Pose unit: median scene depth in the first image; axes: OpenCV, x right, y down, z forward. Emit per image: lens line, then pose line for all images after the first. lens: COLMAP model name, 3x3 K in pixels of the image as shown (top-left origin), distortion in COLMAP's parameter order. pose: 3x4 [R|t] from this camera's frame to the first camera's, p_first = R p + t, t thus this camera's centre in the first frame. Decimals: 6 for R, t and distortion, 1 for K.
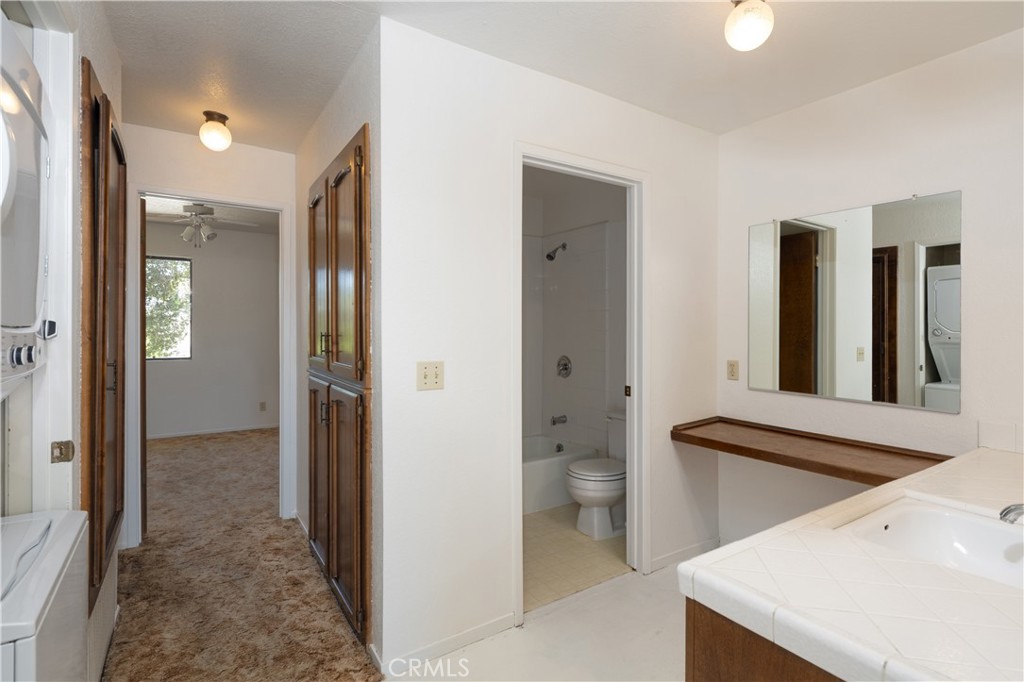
lens RADIAL K [[490.7, 0, 511.1], [0, 490.7, 314.8], [0, 0, 1]] dist [-0.000359, -0.000026]
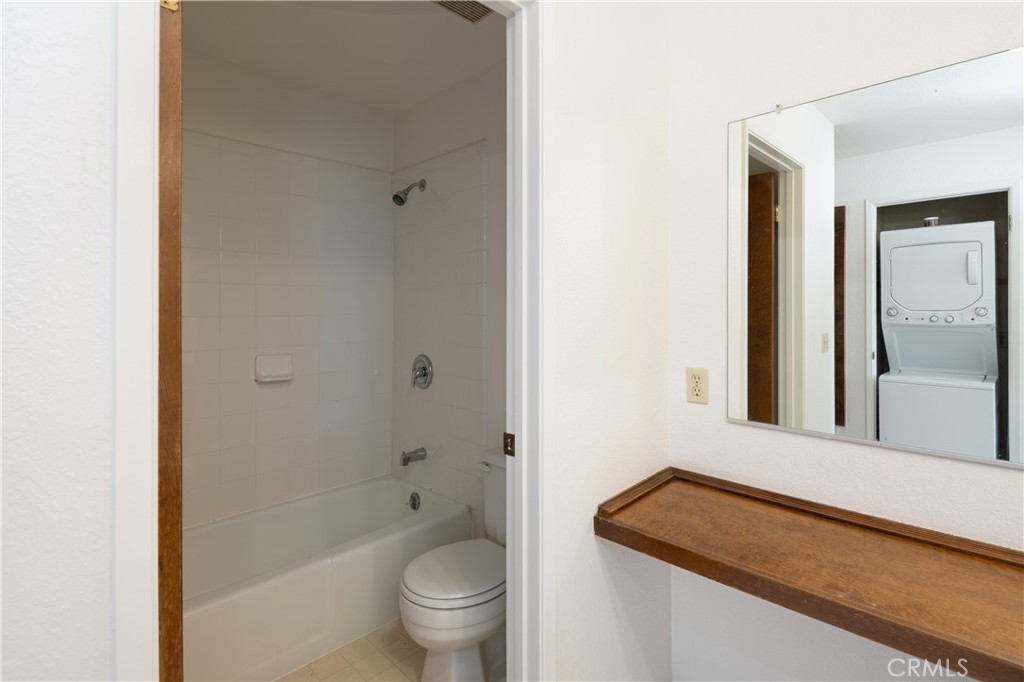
lens RADIAL K [[499.7, 0, 512.9], [0, 499.7, 312.6], [0, 0, 1]] dist [-0.000473, -0.000781]
pose [[0.979326, -0.010697, 0.202007, 0.099138], [0.003958, 0.999423, 0.033735, 0.007458], [-0.202252, -0.032238, 0.978803, 0.361644]]
